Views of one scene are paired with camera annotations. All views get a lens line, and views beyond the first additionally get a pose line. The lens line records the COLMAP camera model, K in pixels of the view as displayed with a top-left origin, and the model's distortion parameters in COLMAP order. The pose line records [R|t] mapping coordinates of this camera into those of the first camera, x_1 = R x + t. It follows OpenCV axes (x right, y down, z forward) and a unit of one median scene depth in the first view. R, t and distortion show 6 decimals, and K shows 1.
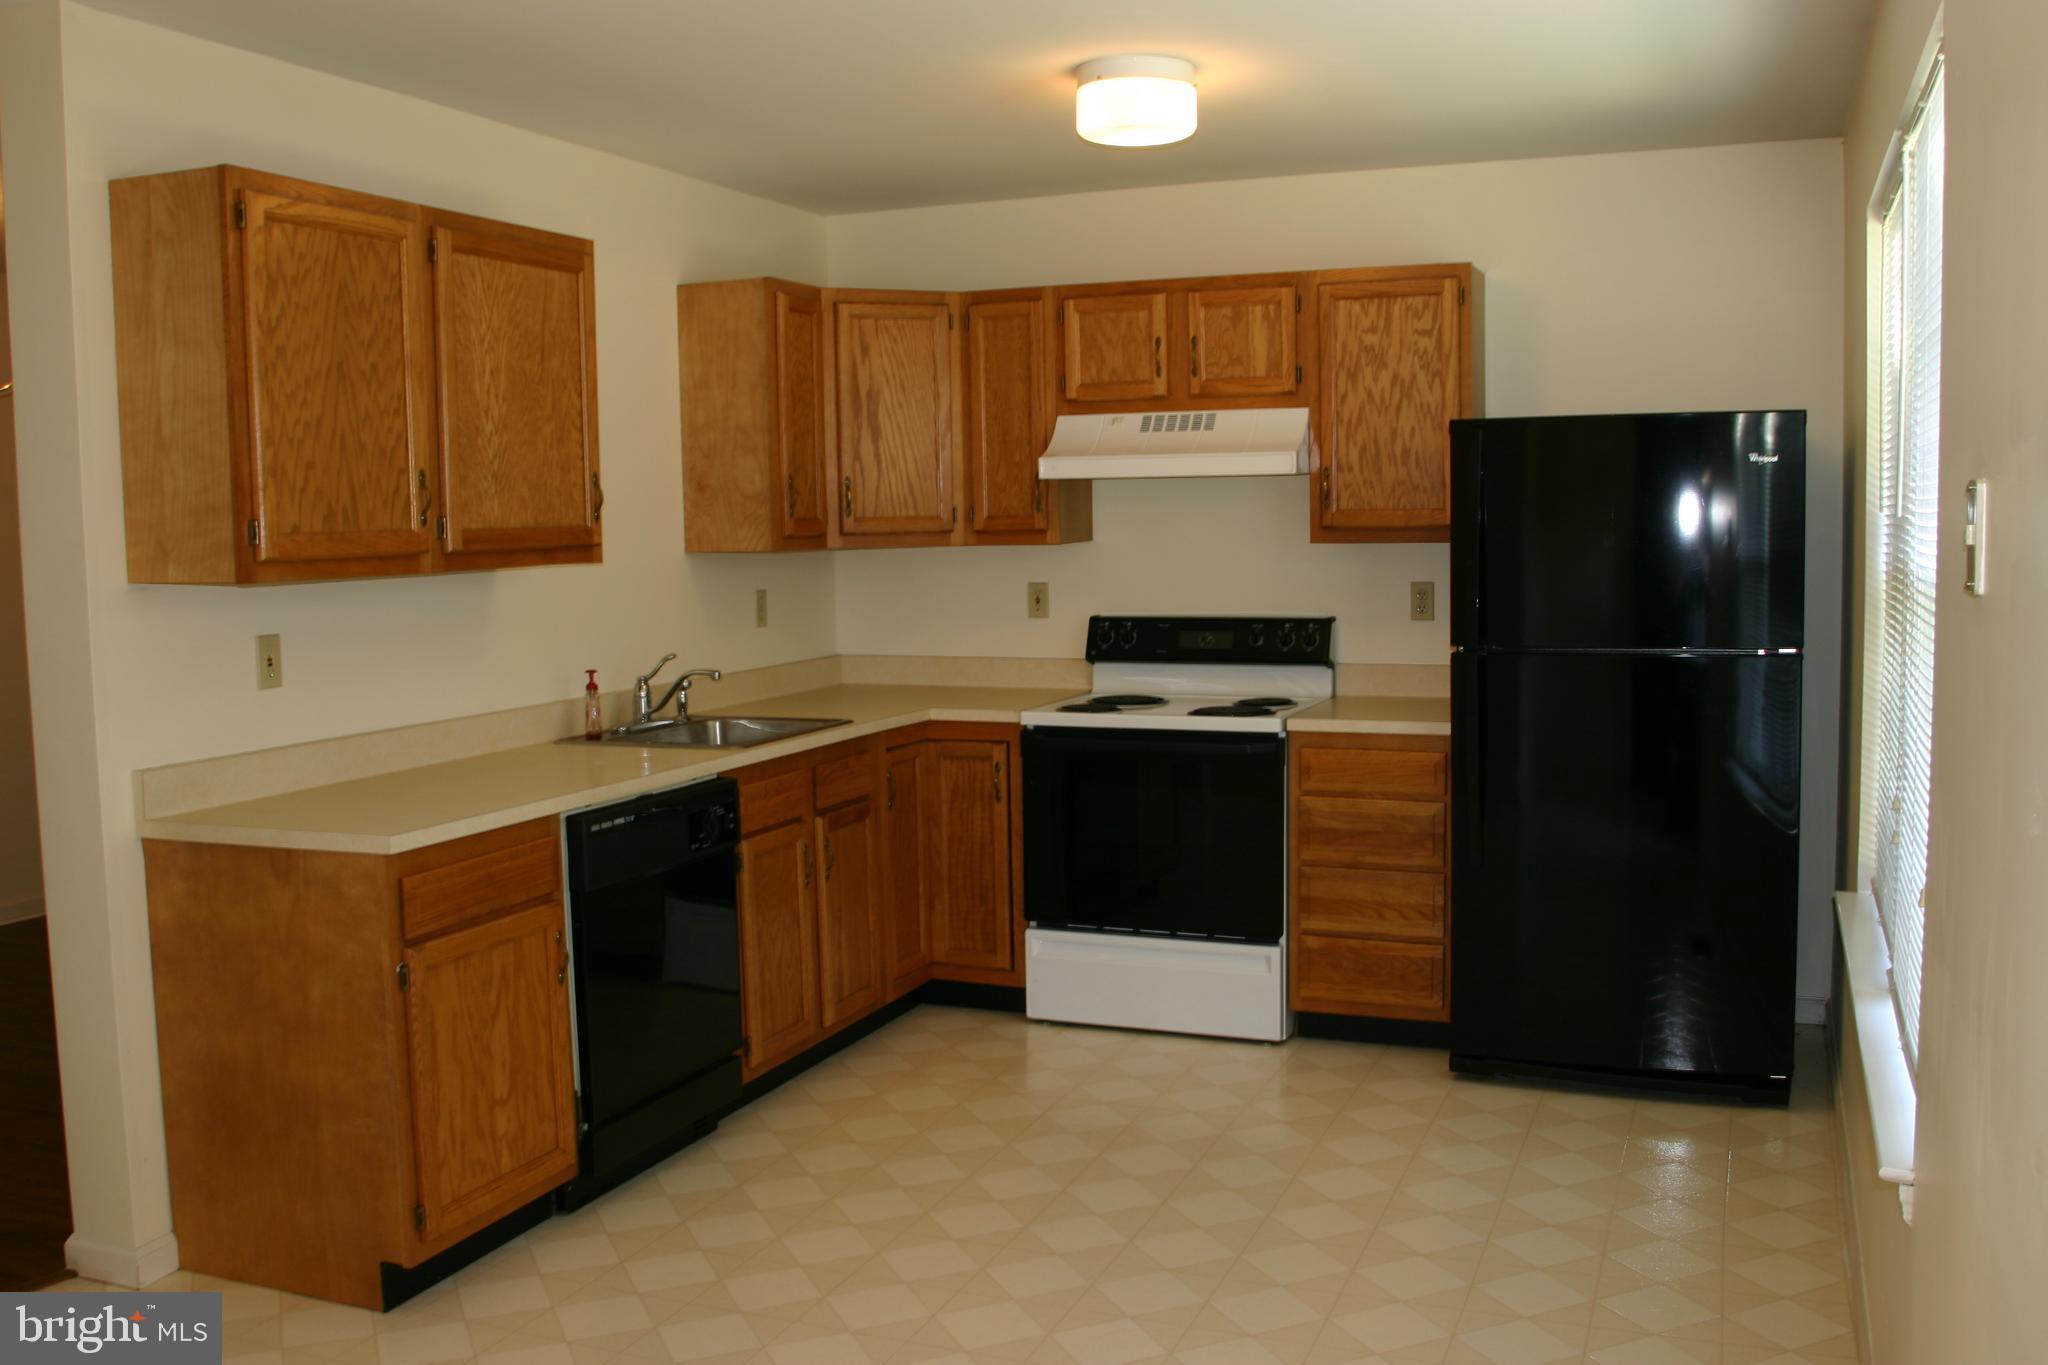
lens RADIAL K [[1842.6, 0, 1024.0], [0, 1842.6, 682.5], [0, 0, 1]] dist [-0.129399, 0.082776]
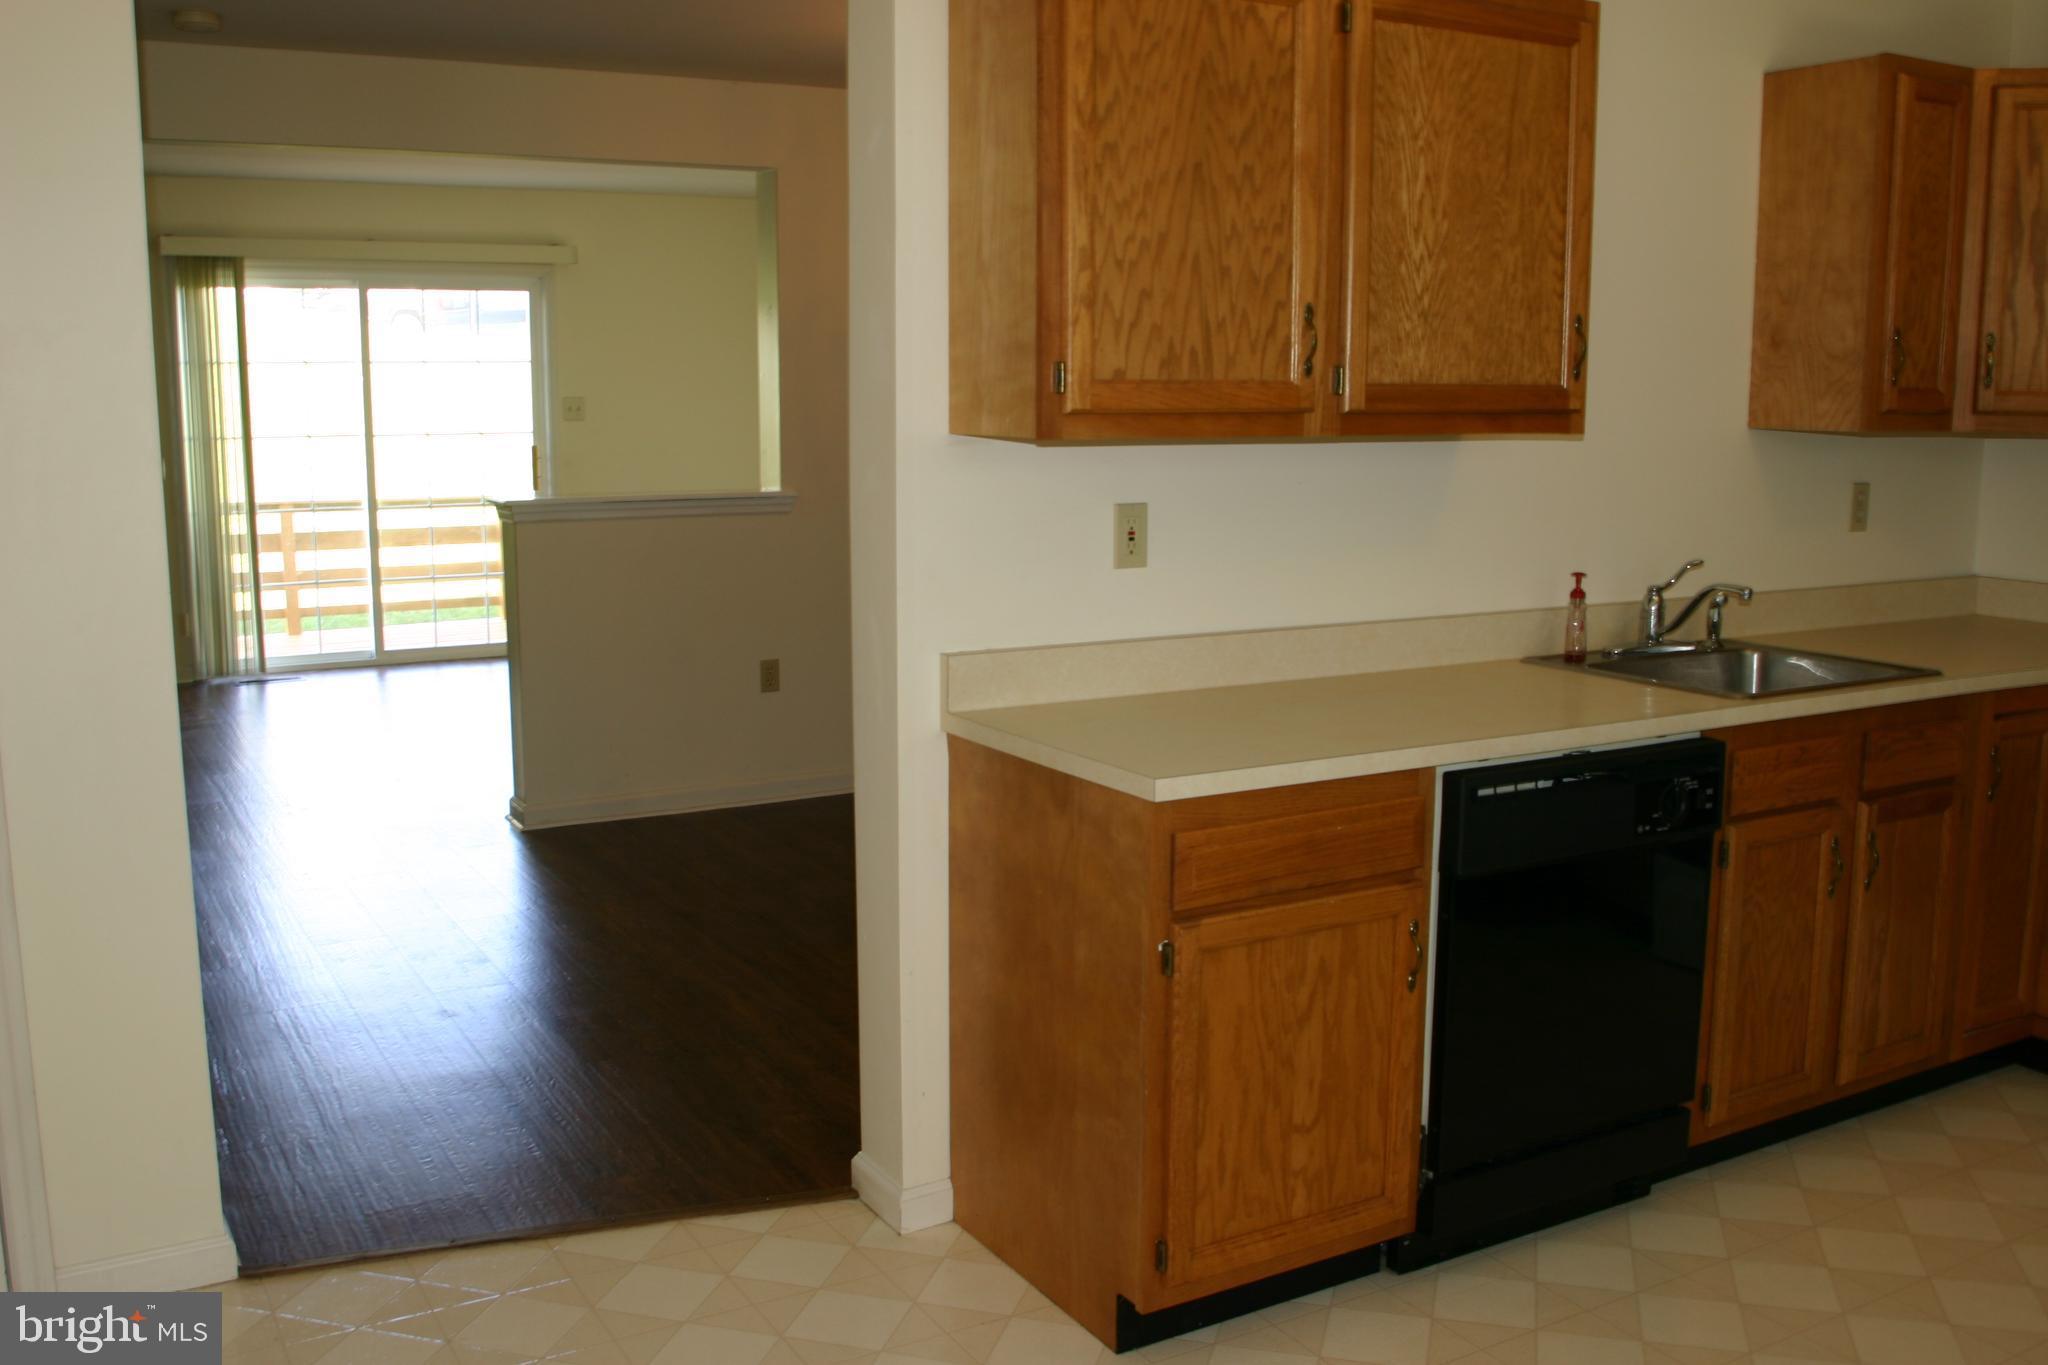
lens RADIAL K [[1822.8, 0, 1024.0], [0, 1822.8, 682.5], [0, 0, 1]] dist [-0.118368, 0.075157]
pose [[0.787898, 0.118571, -0.604283, 0.057087], [-0.072833, 0.992343, 0.099751, -0.024146], [0.611483, -0.034581, 0.790501, 0.301019]]
